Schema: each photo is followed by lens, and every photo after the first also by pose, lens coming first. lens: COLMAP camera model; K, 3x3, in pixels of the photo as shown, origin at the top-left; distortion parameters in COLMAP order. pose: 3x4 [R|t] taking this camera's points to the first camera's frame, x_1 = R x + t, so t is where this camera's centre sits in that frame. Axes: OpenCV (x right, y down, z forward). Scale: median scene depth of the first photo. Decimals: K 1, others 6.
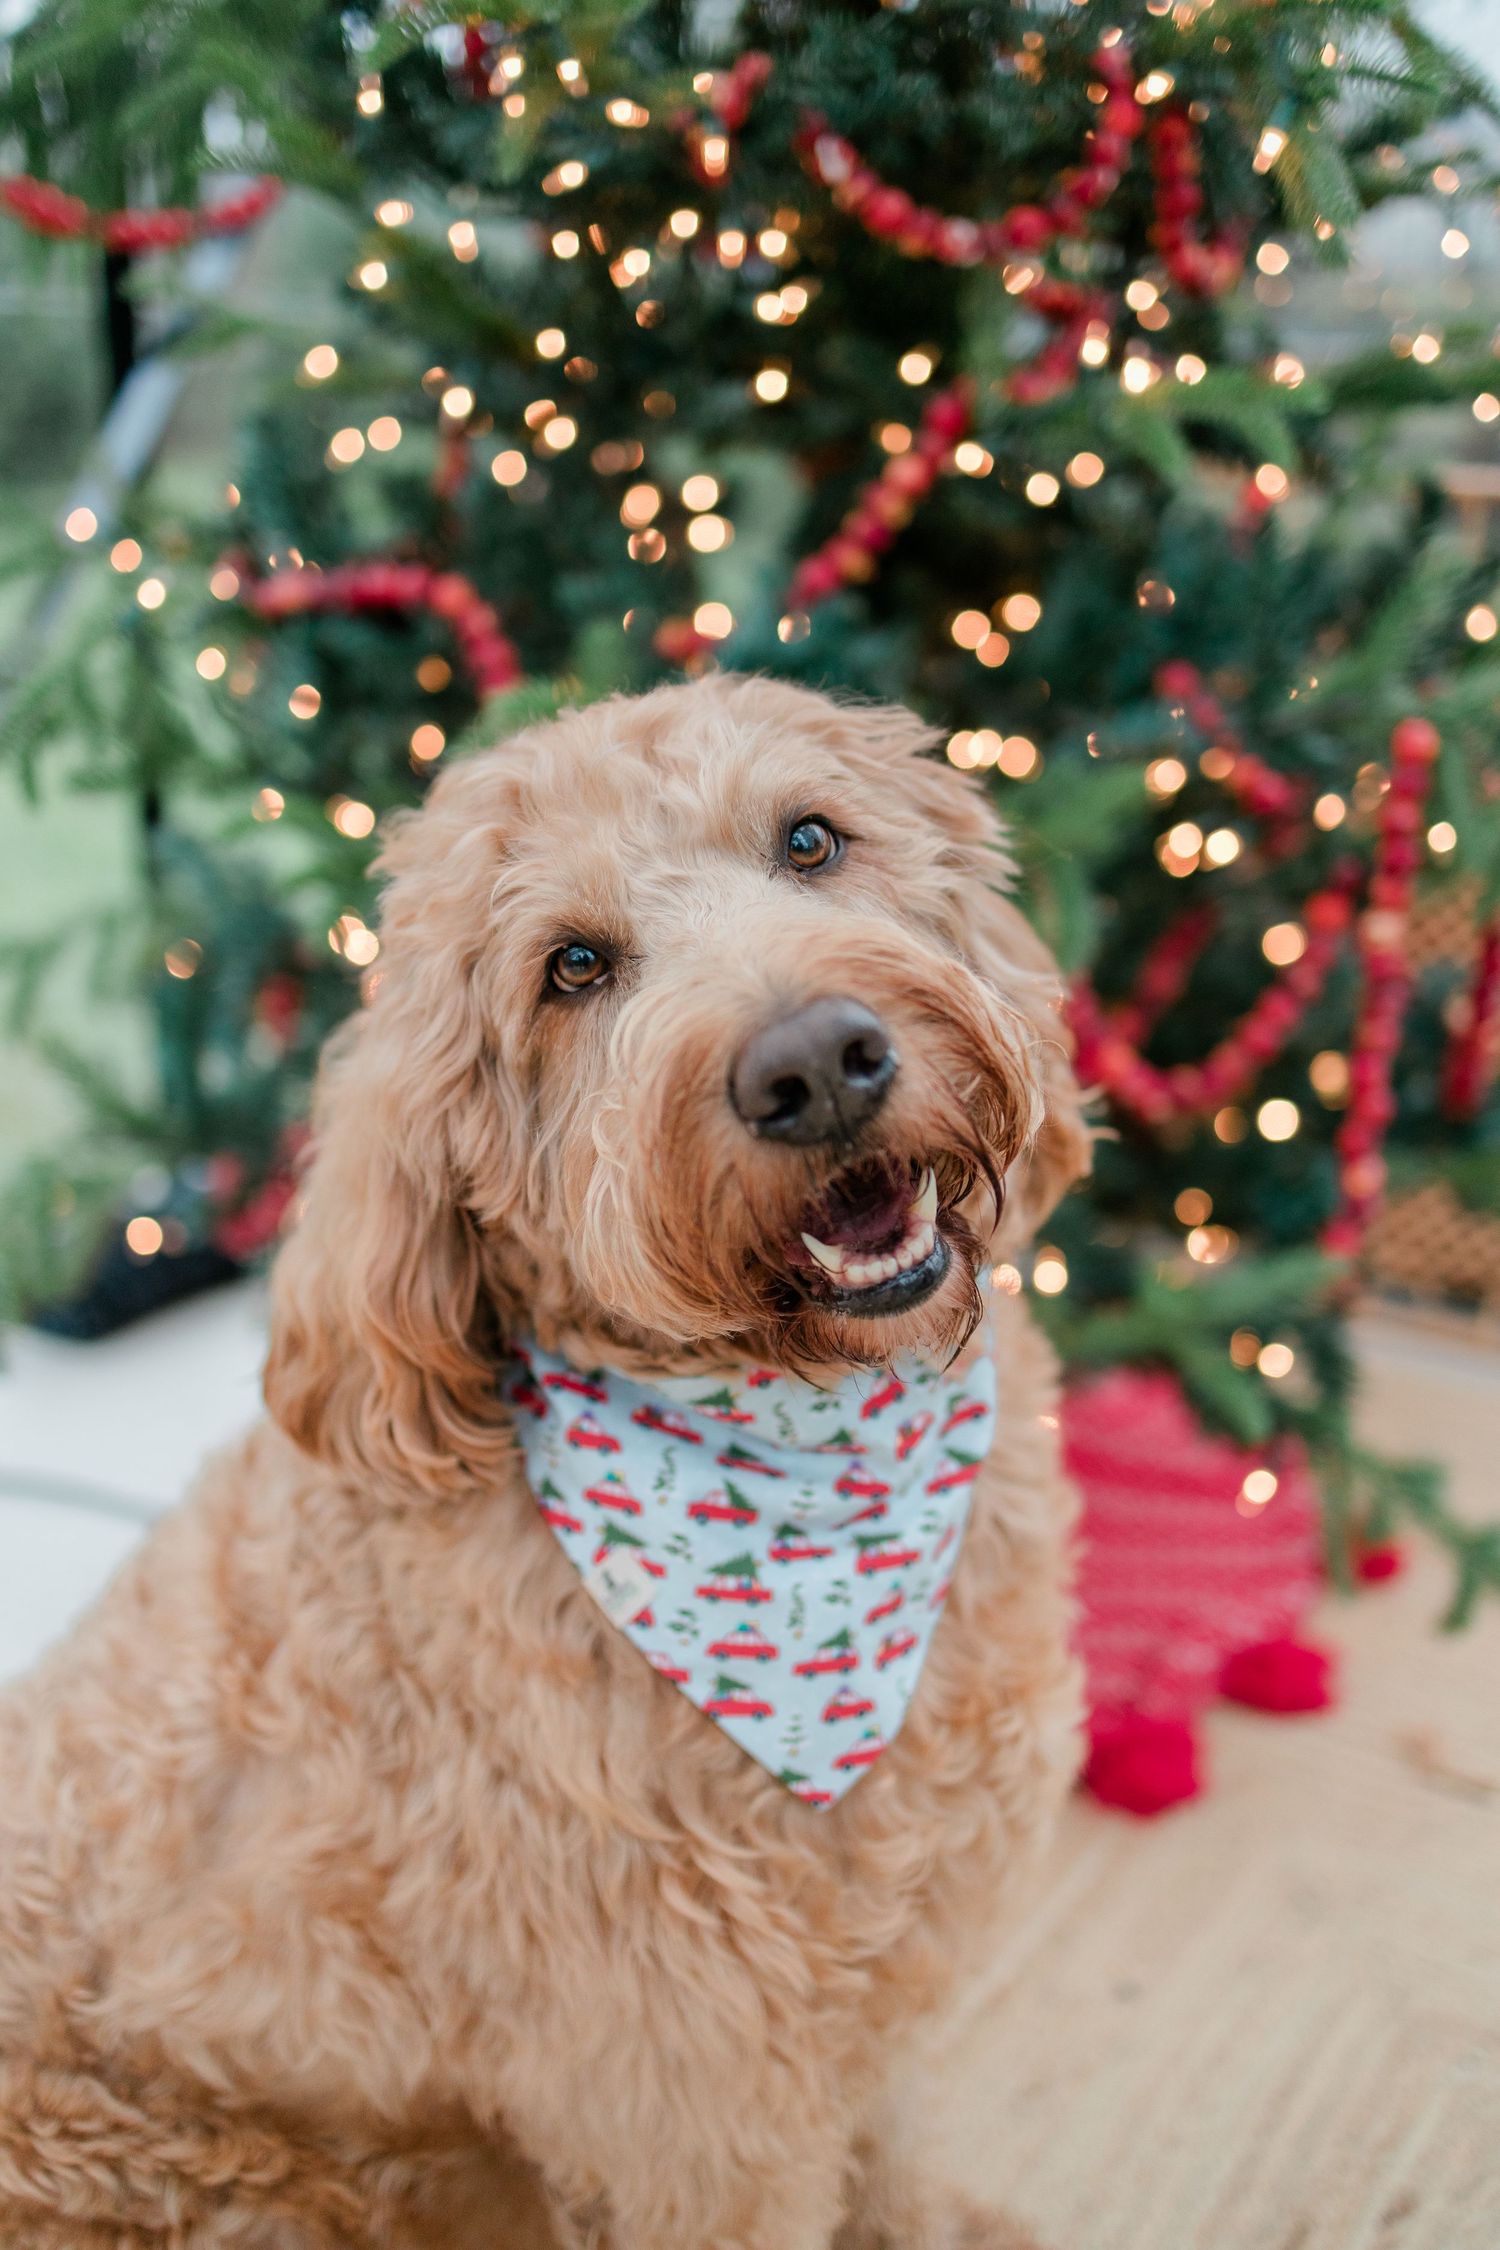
lens RADIAL K [[2294.6, 0, 738.4], [0, 2294.6, 1119.3], [0, 0, 1]] dist [0.009817, -0.002925]
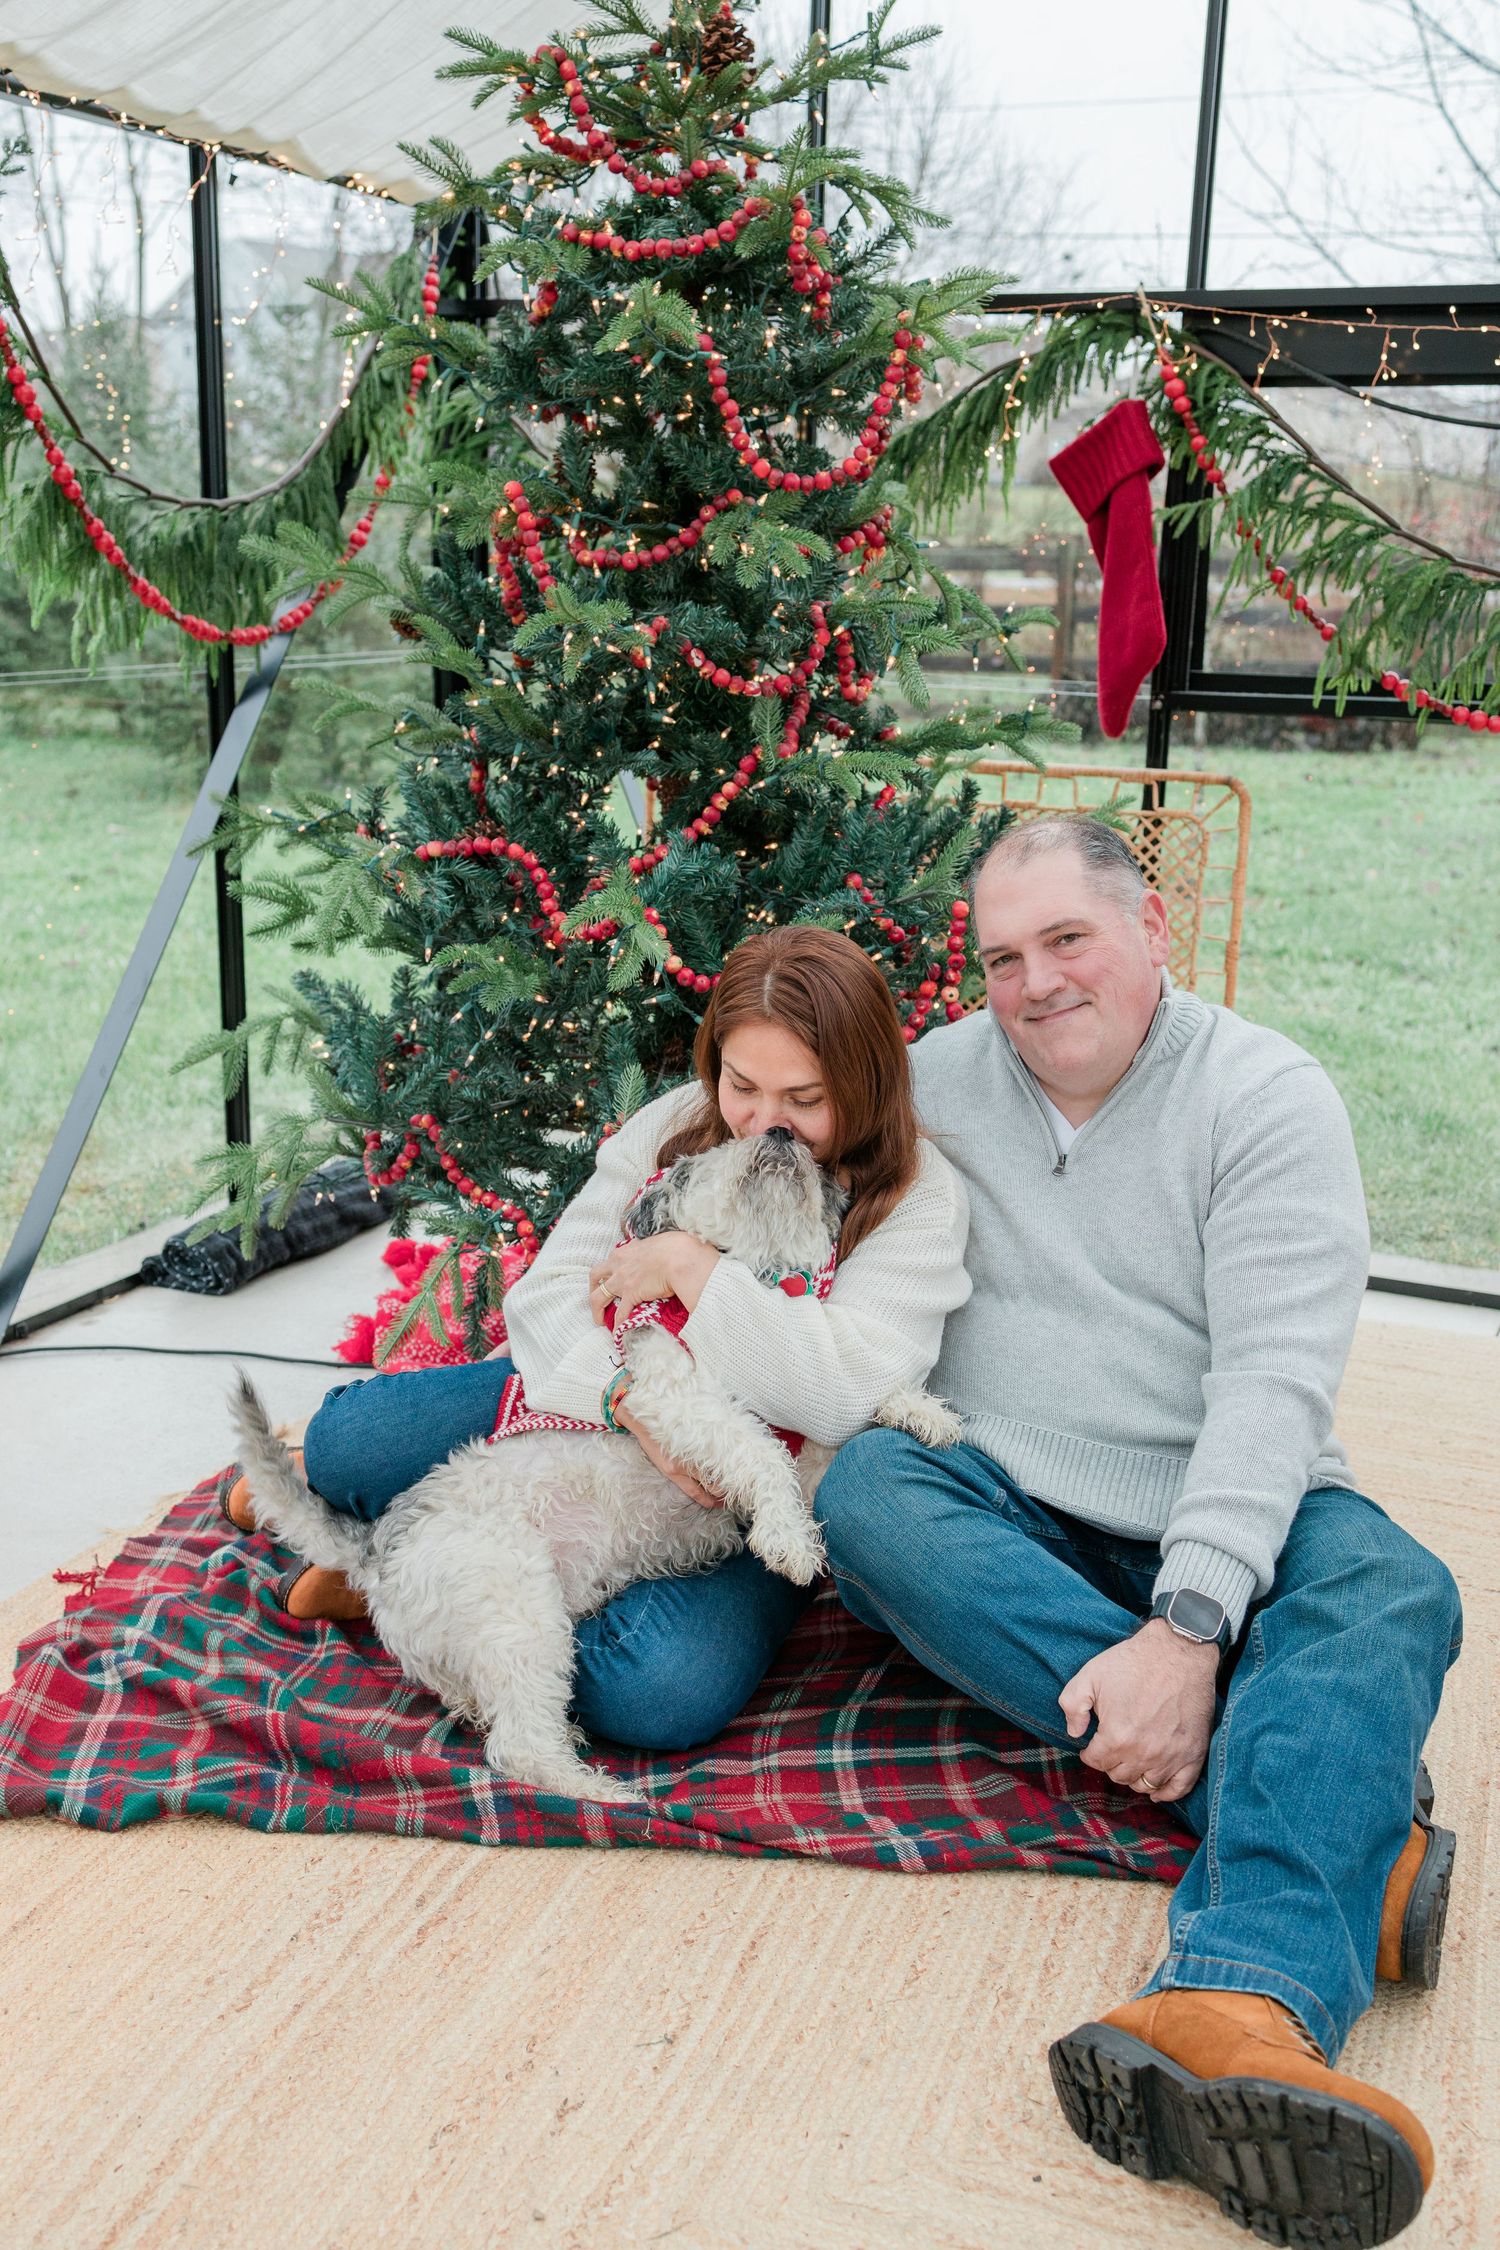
lens RADIAL K [[2294.6, 0, 738.4], [0, 2294.6, 1119.3], [0, 0, 1]] dist [0.009817, -0.002925]
pose [[0.987400, -0.040585, 0.152953, -0.243372], [0.053858, 0.995038, -0.083659, 0.195991], [-0.148798, 0.090842, 0.984686, -1.027462]]
